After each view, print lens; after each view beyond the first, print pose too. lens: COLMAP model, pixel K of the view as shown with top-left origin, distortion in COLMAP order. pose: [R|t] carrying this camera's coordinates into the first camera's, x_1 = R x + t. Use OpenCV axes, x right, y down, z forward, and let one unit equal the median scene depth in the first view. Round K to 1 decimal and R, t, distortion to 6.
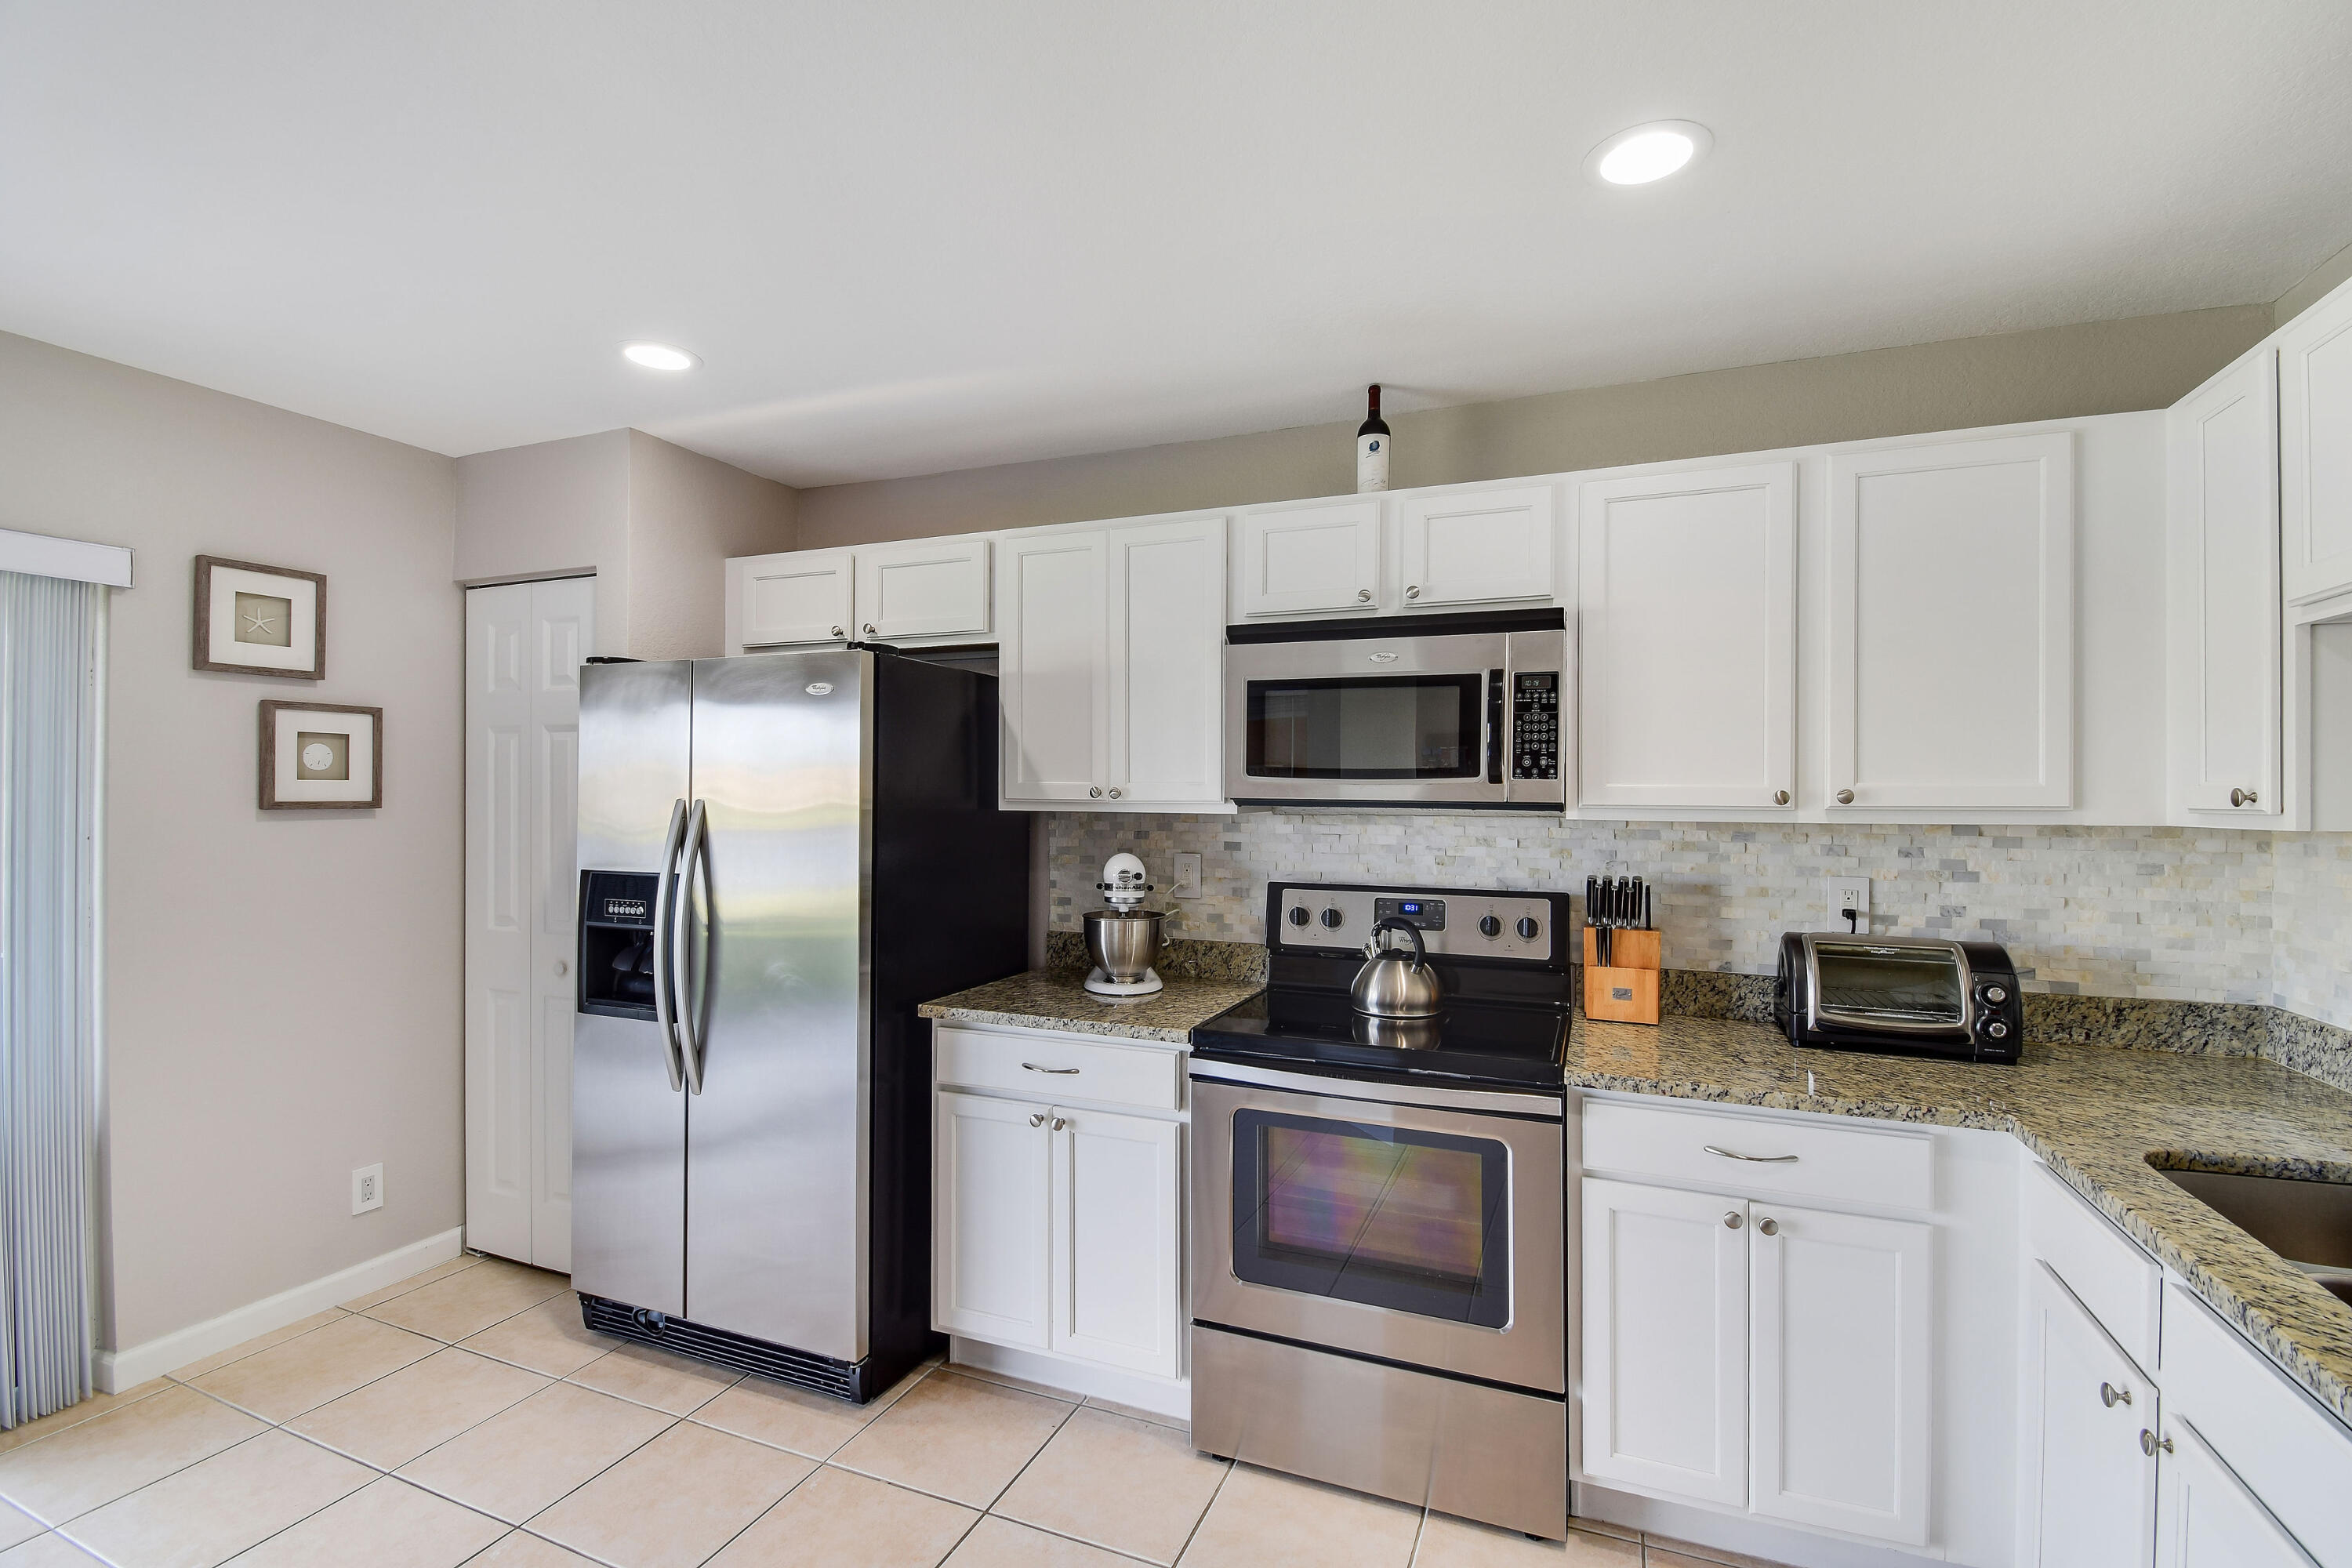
lens RADIAL K [[1070.4, 0, 1172.9], [0, 1070.4, 788.3], [0, 0, 1]] dist [0.074955, -0.029565]
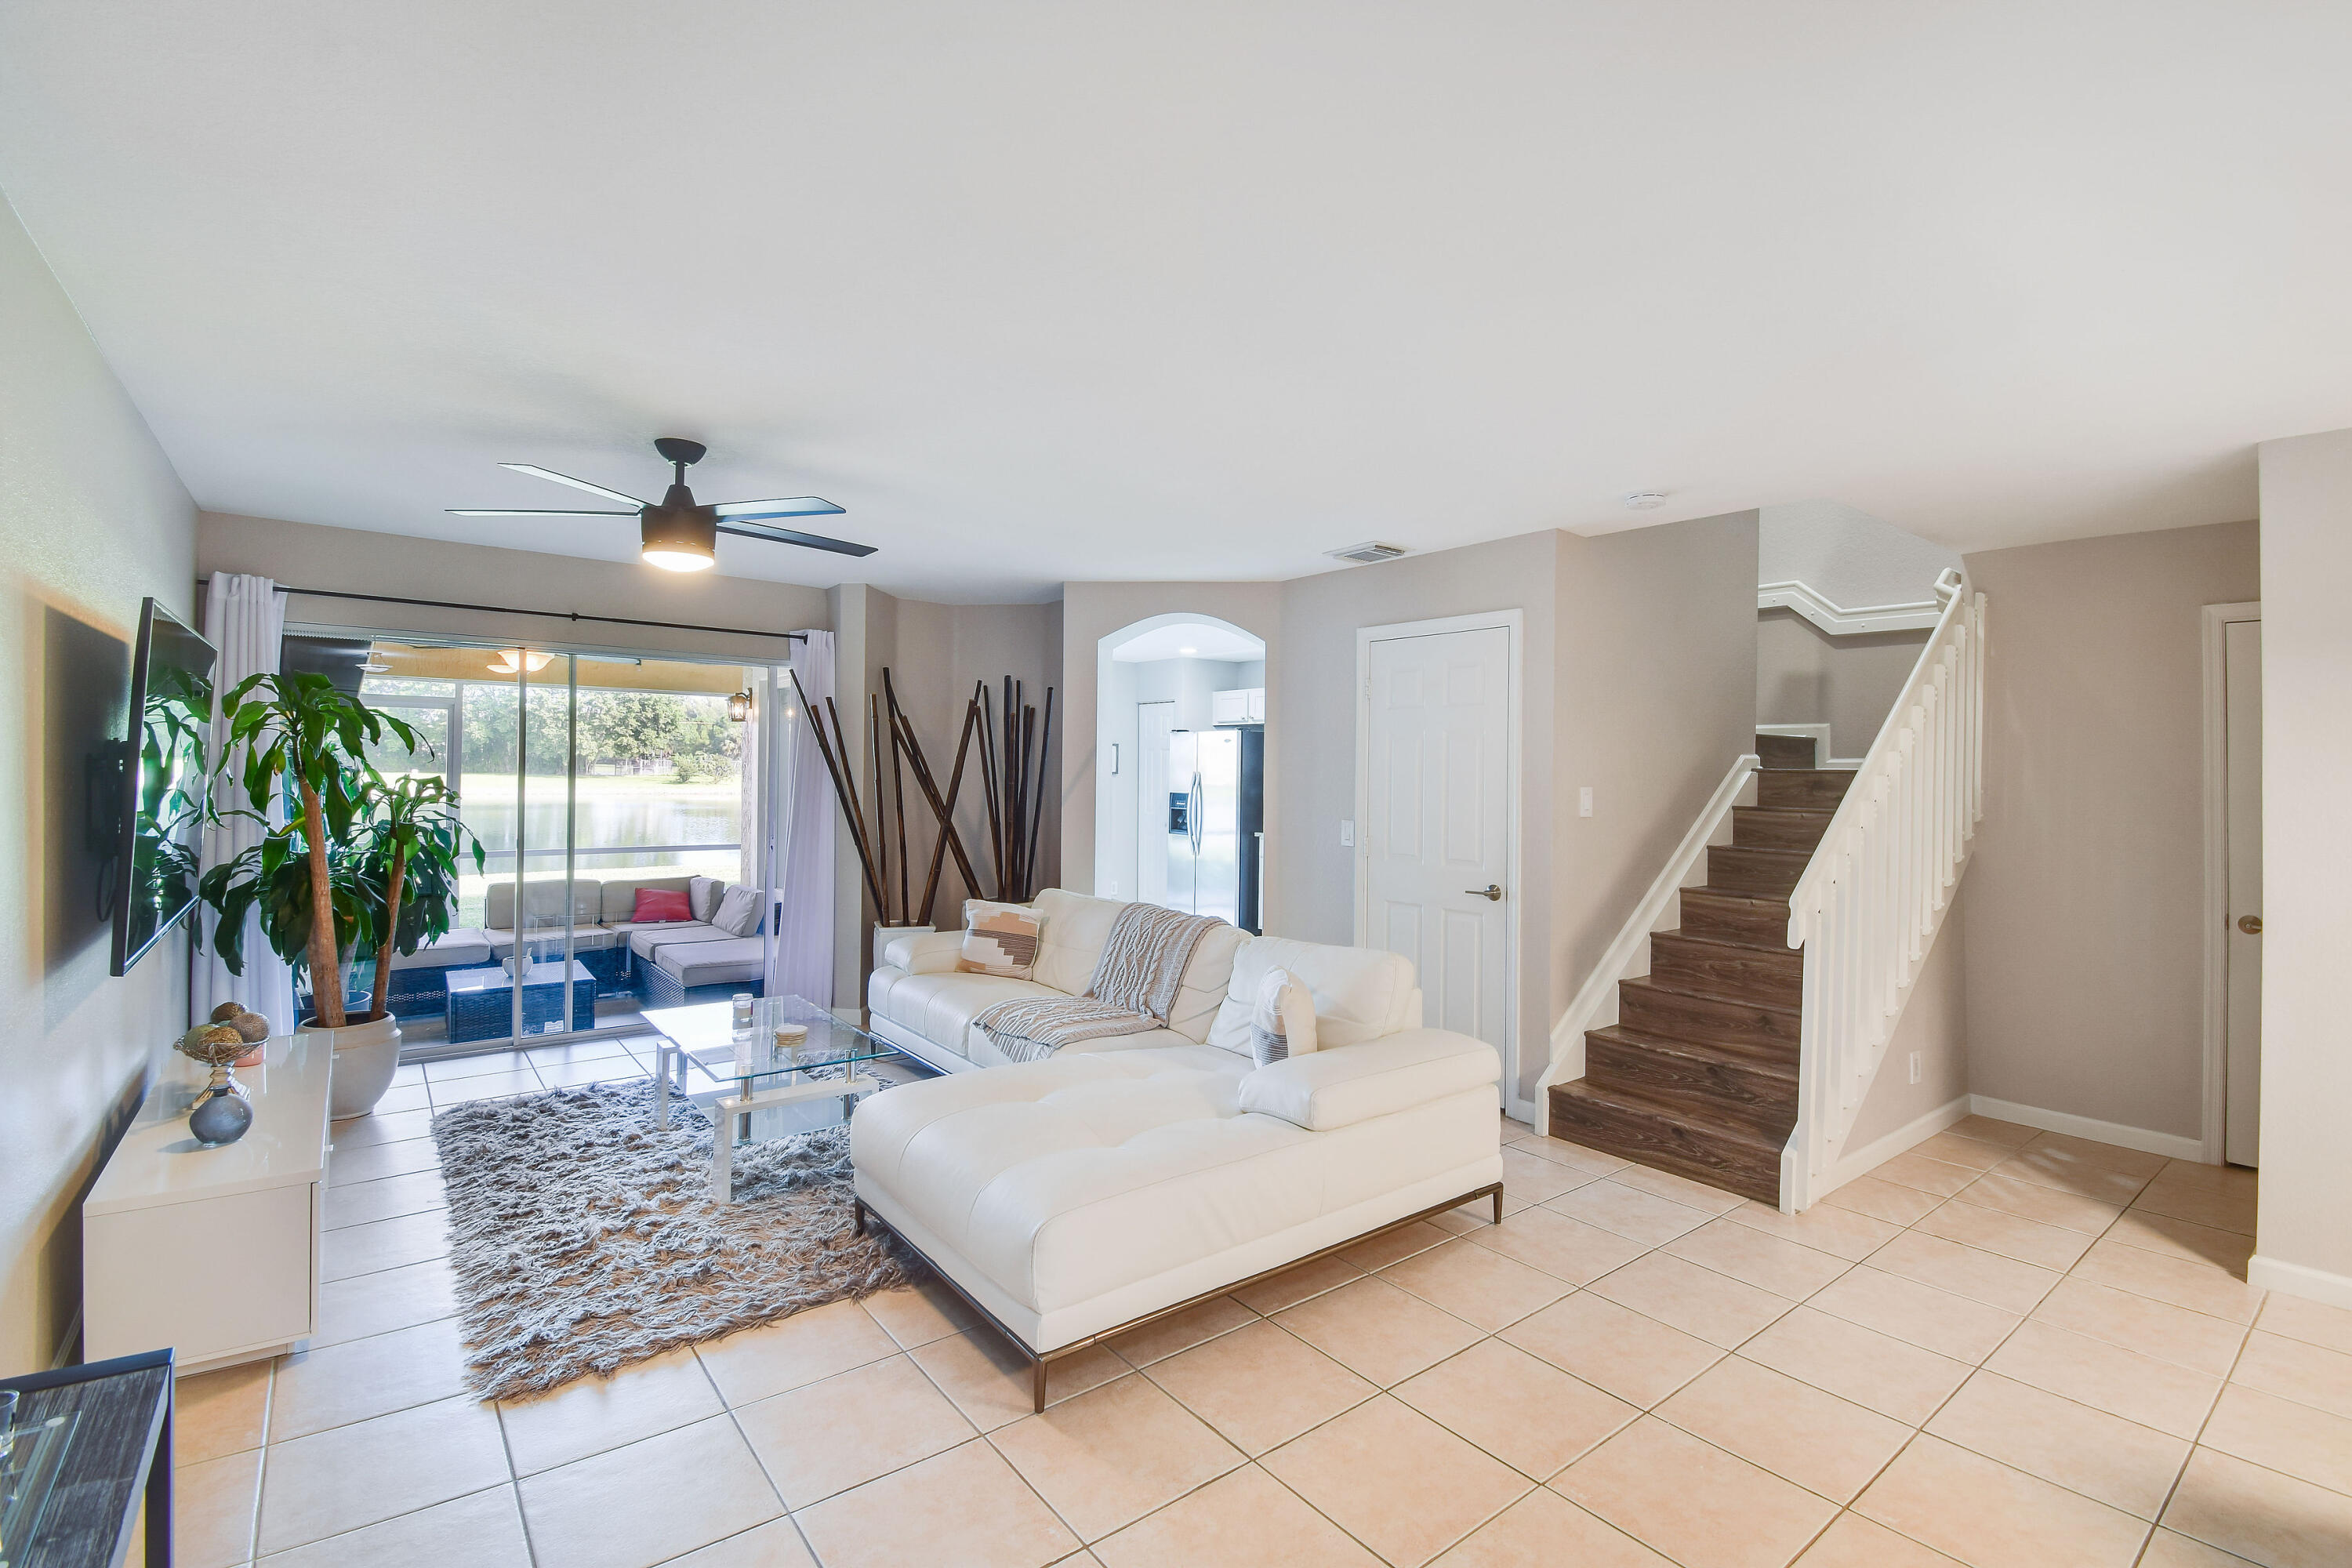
lens RADIAL K [[1070.4, 0, 1172.9], [0, 1070.4, 788.3], [0, 0, 1]] dist [0.074955, -0.029565]
pose [[0.873671, 0.004305, -0.486498, 1.126647], [-0.005071, 0.999987, -0.000258, 0.063397], [0.486490, 0.002693, 0.873682, -1.975174]]
